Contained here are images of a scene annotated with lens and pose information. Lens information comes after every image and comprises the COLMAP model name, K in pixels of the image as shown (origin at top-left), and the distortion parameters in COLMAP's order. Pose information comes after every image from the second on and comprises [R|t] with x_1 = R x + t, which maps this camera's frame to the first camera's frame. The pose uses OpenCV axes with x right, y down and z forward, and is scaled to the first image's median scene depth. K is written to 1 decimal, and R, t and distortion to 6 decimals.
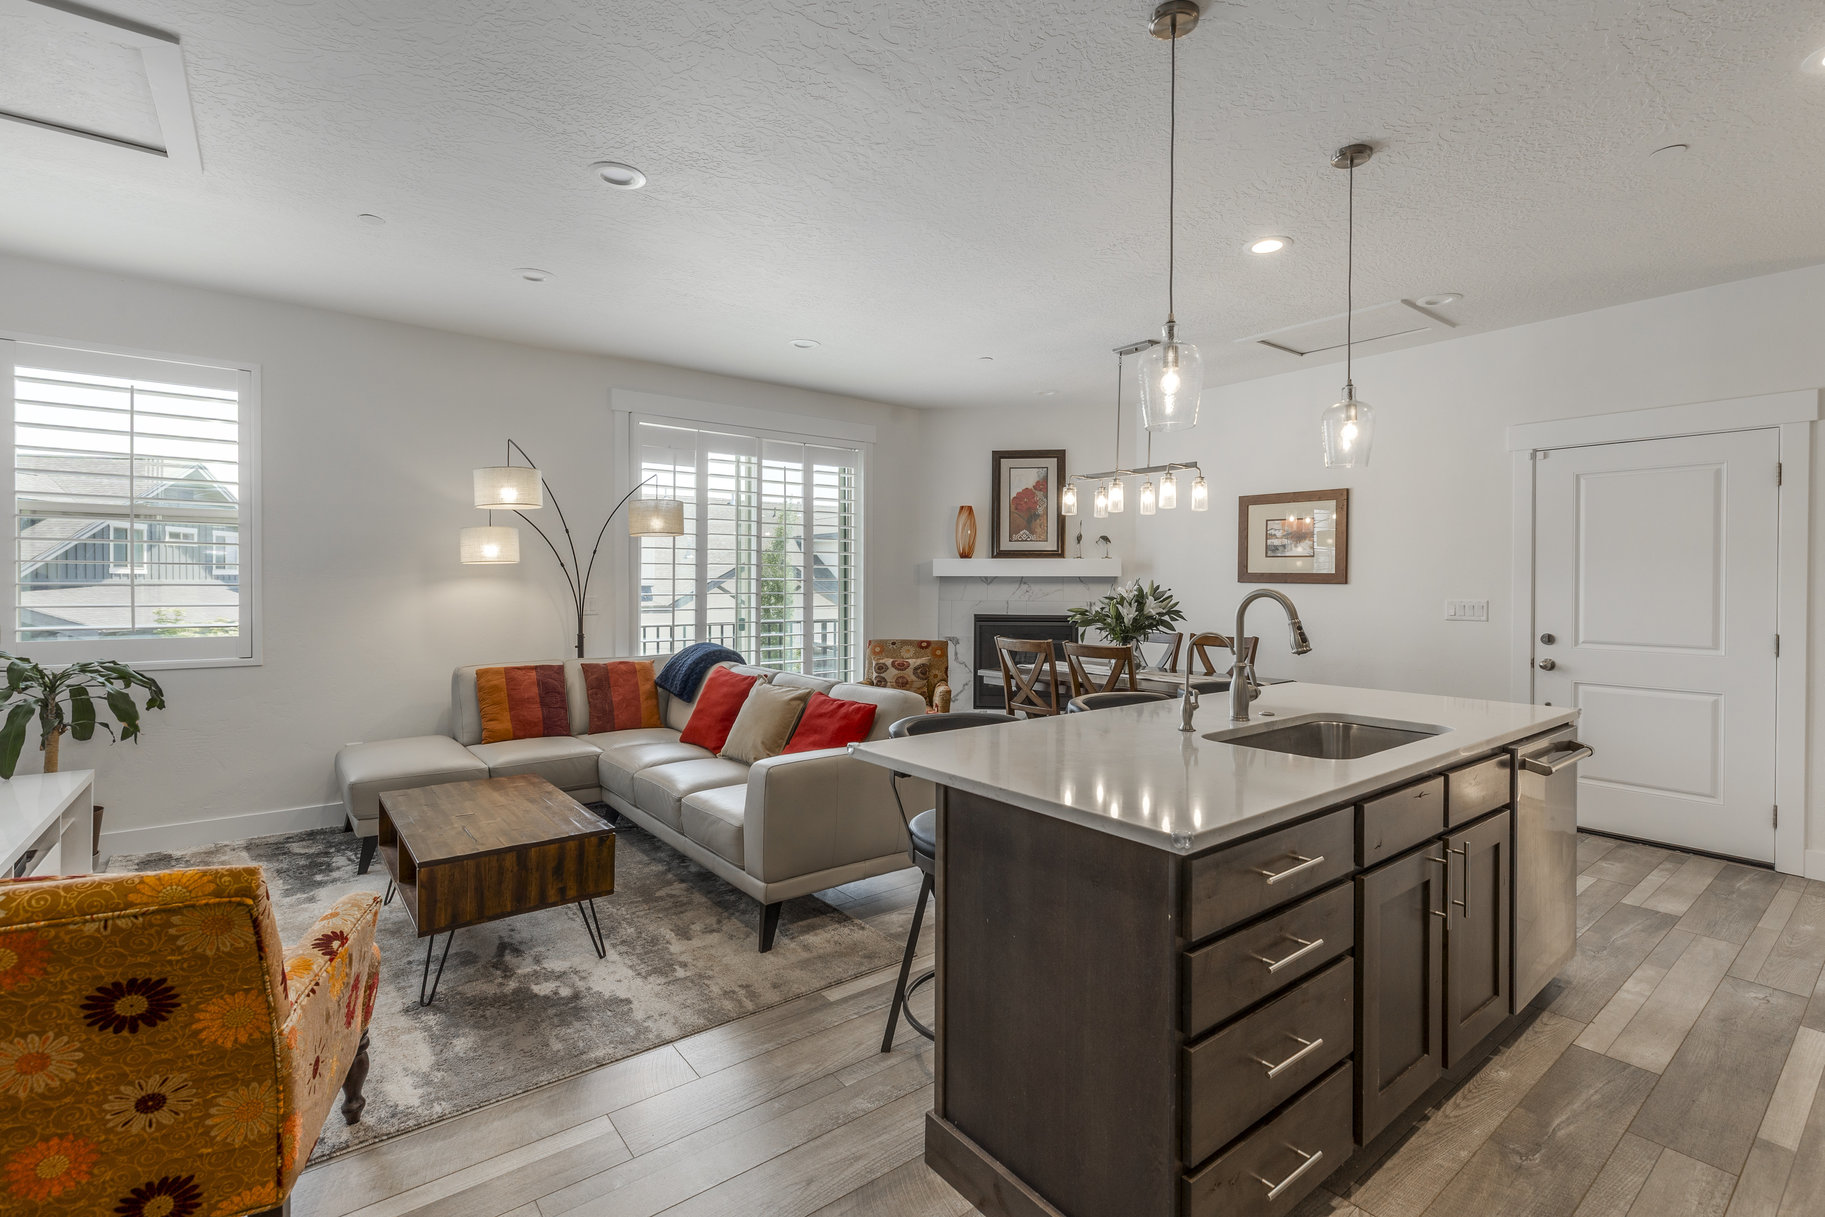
lens RADIAL K [[825.7, 0, 914.6], [0, 825.7, 582.2], [0, 0, 1]] dist [0.010488, -0.001704]
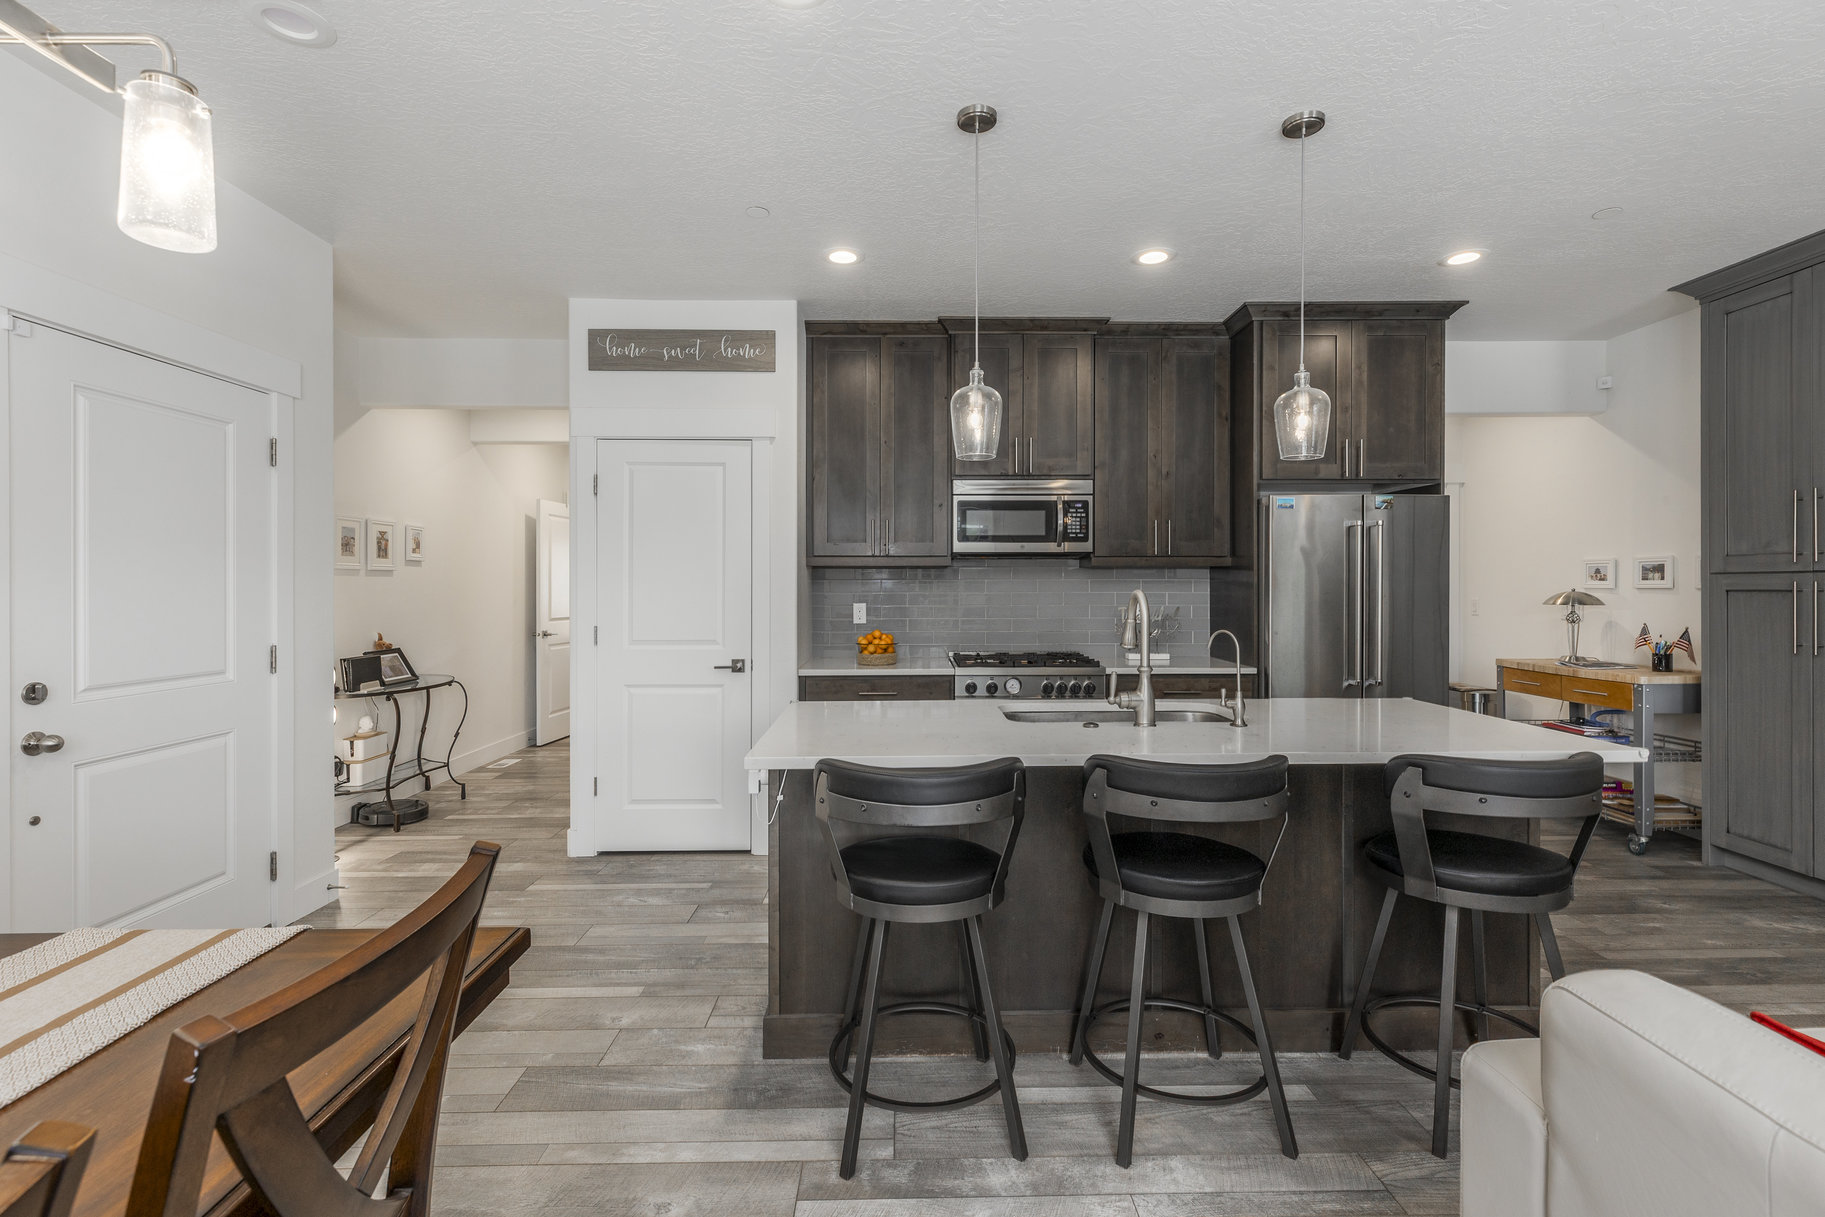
lens RADIAL K [[825.7, 0, 911.1], [0, 825.7, 583.1], [0, 0, 1]] dist [0.010488, -0.001704]
pose [[-0.790377, -0.000711, 0.612621, 0.016494], [-0.002497, 0.999995, -0.002060, -0.000220], [-0.612616, -0.003158, -0.790374, 1.058760]]
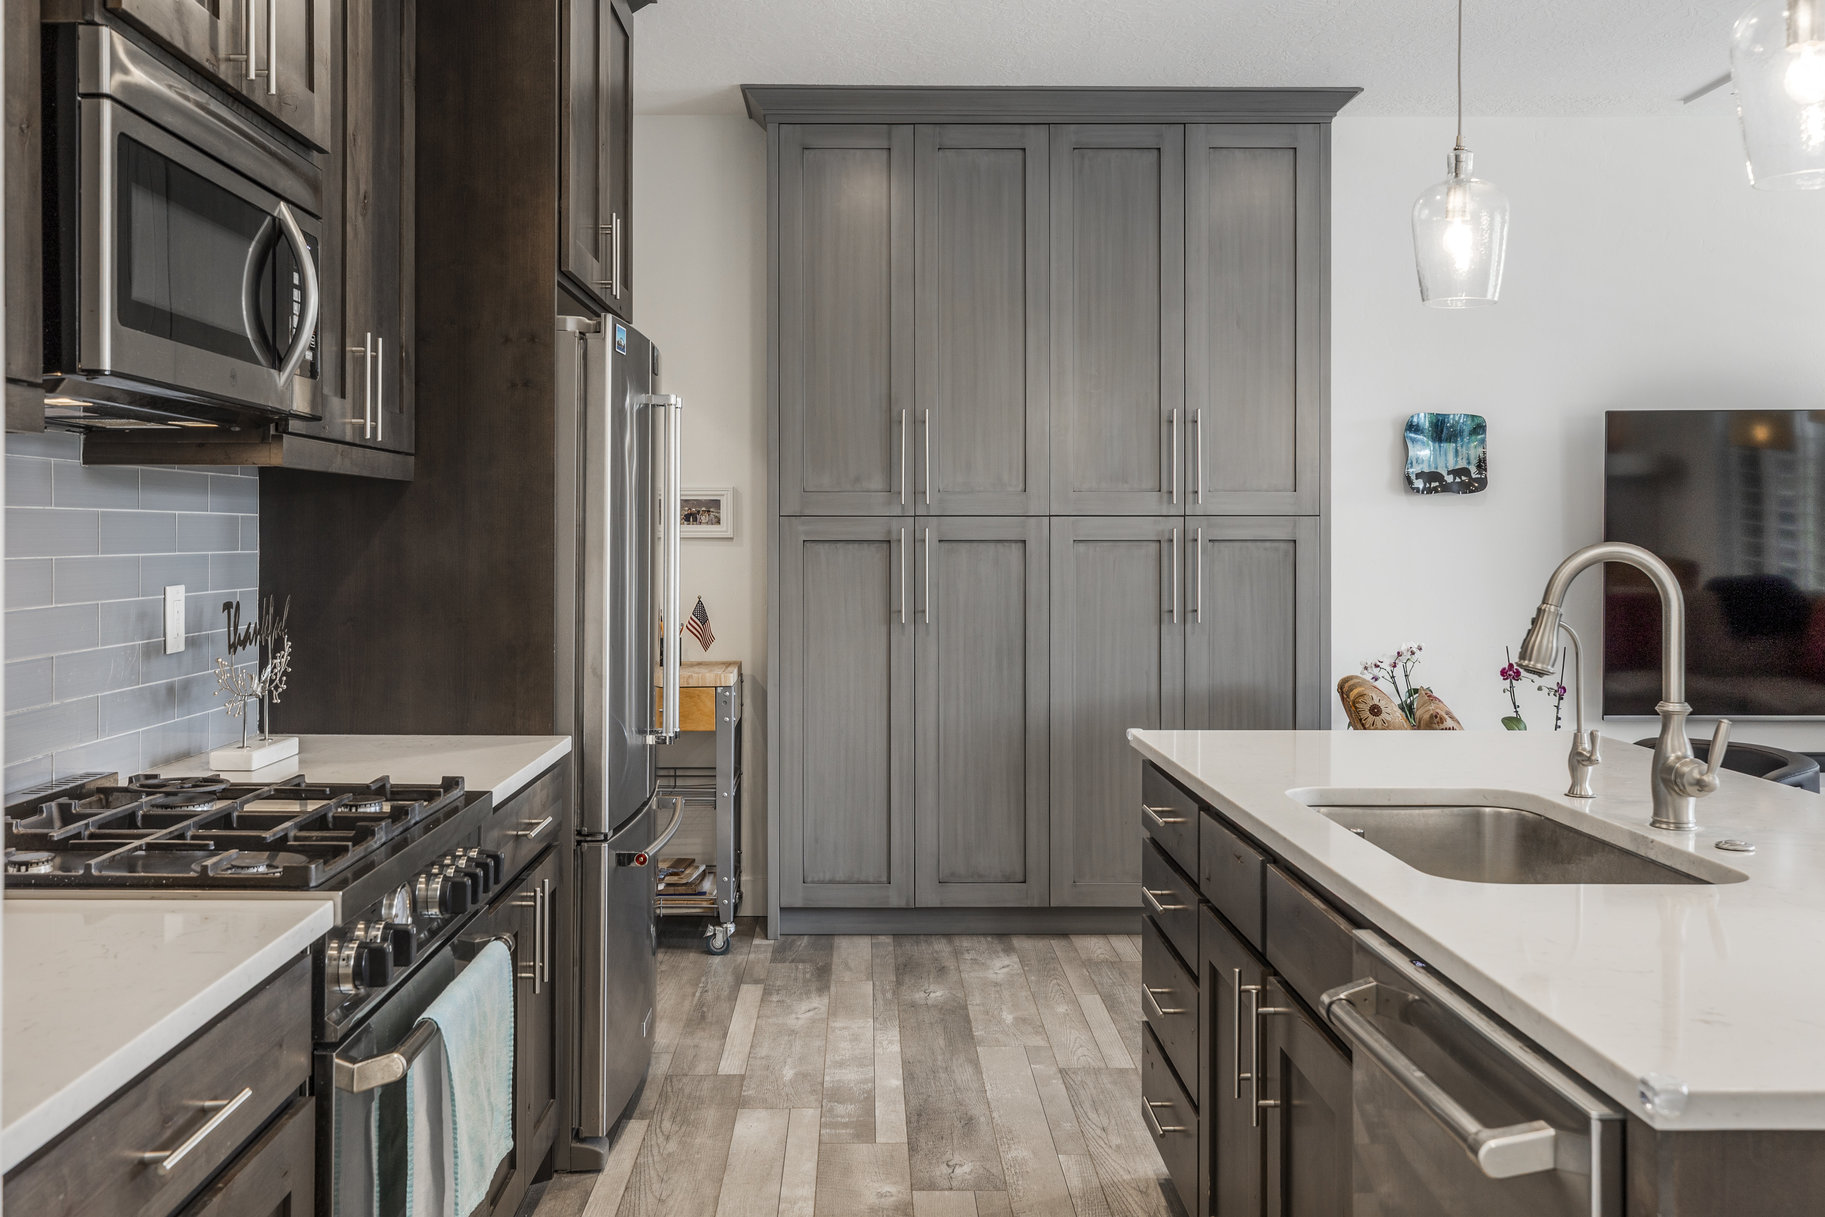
lens RADIAL K [[1675.0, 0, 868.2], [0, 1675.0, 534.5], [0, 0, 1]] dist [0.010497, 0.000000]
pose [[-0.610108, -0.006137, -0.792295, 0.779943], [-0.004550, 0.999981, -0.004242, 0.003546], [0.792305, 0.001017, -0.610124, 0.668749]]
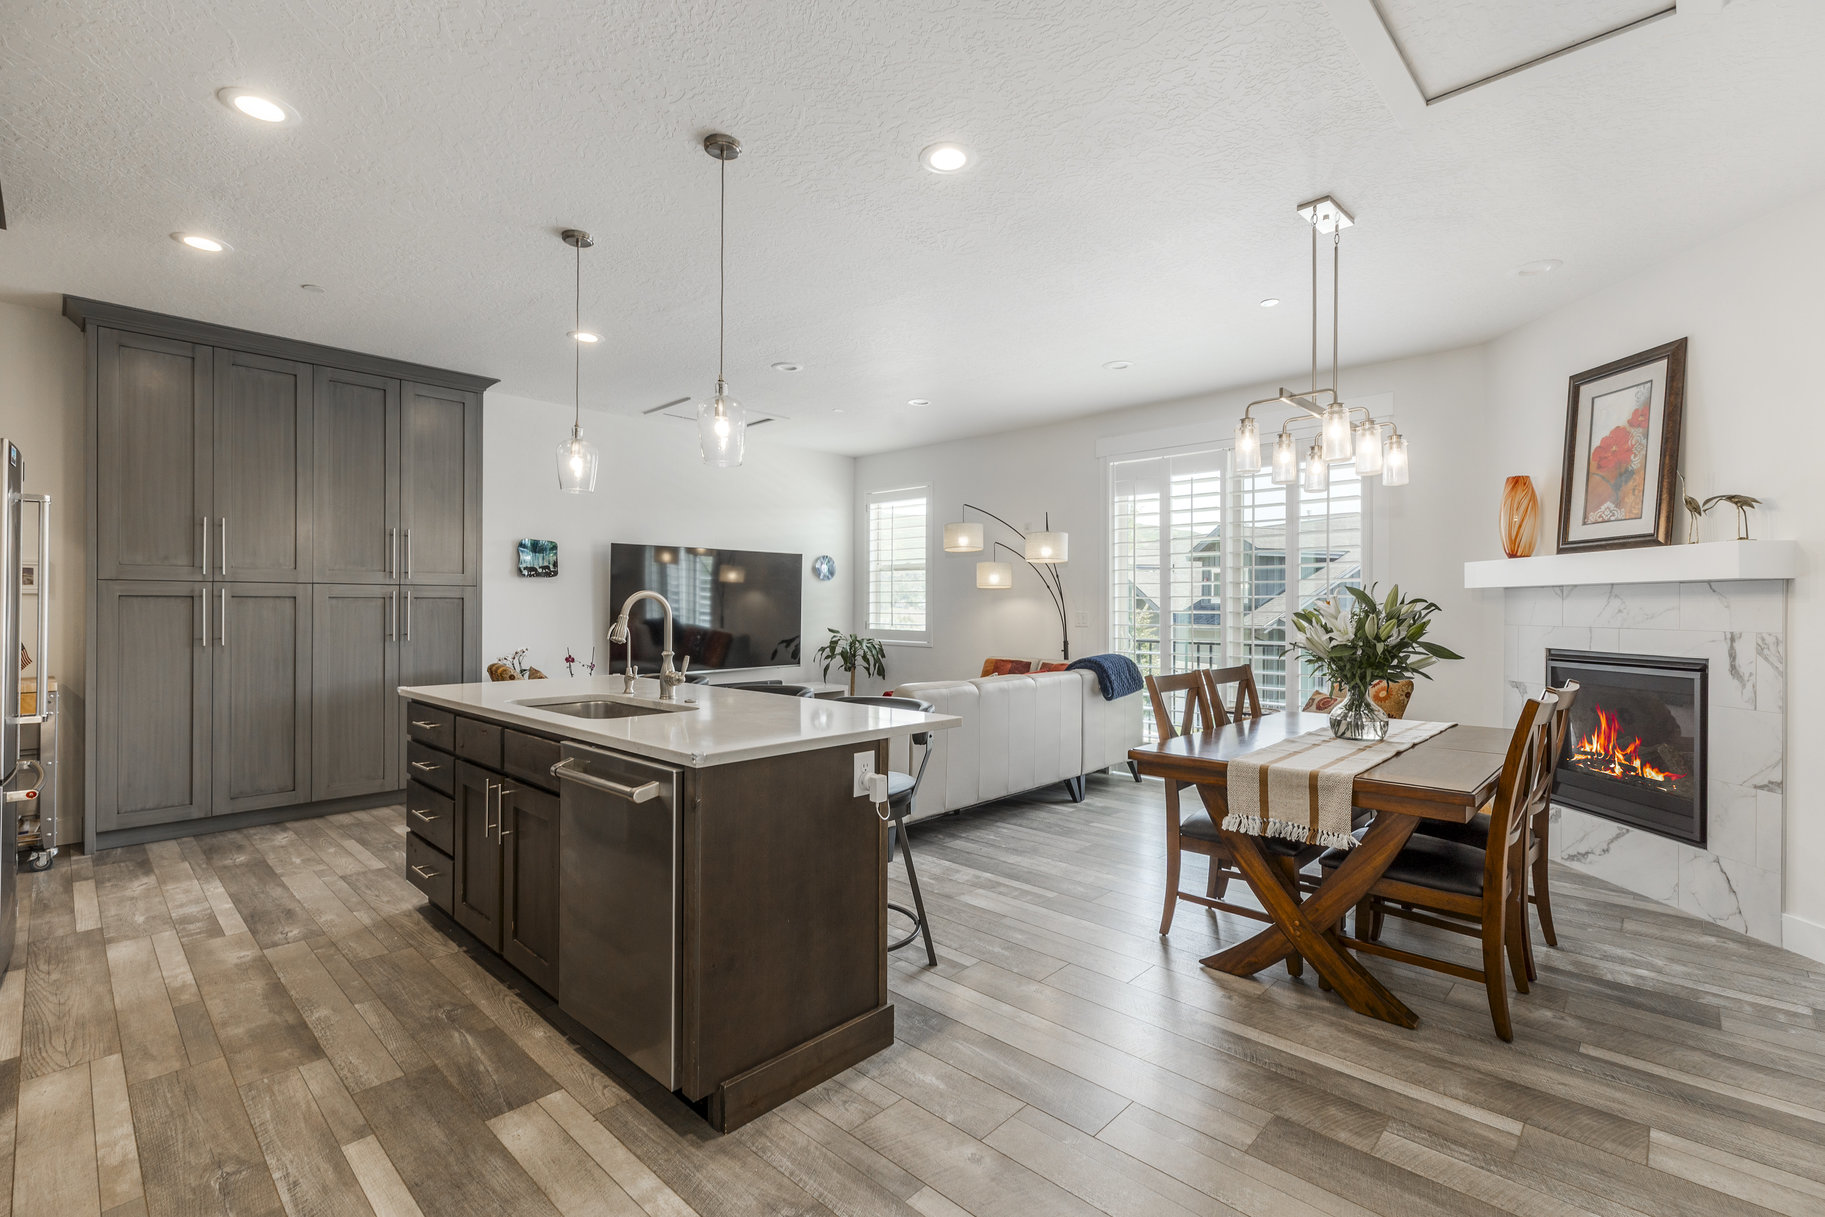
lens RADIAL K [[825.7, 0, 919.8], [0, 825.7, 606.1], [0, 0, 1]] dist [0.010488, -0.001704]
pose [[0.146180, -0.005866, -0.989241, 0.911837], [-0.002001, 0.999979, -0.006226, 0.018431], [0.989256, 0.002889, 0.146165, 0.654363]]
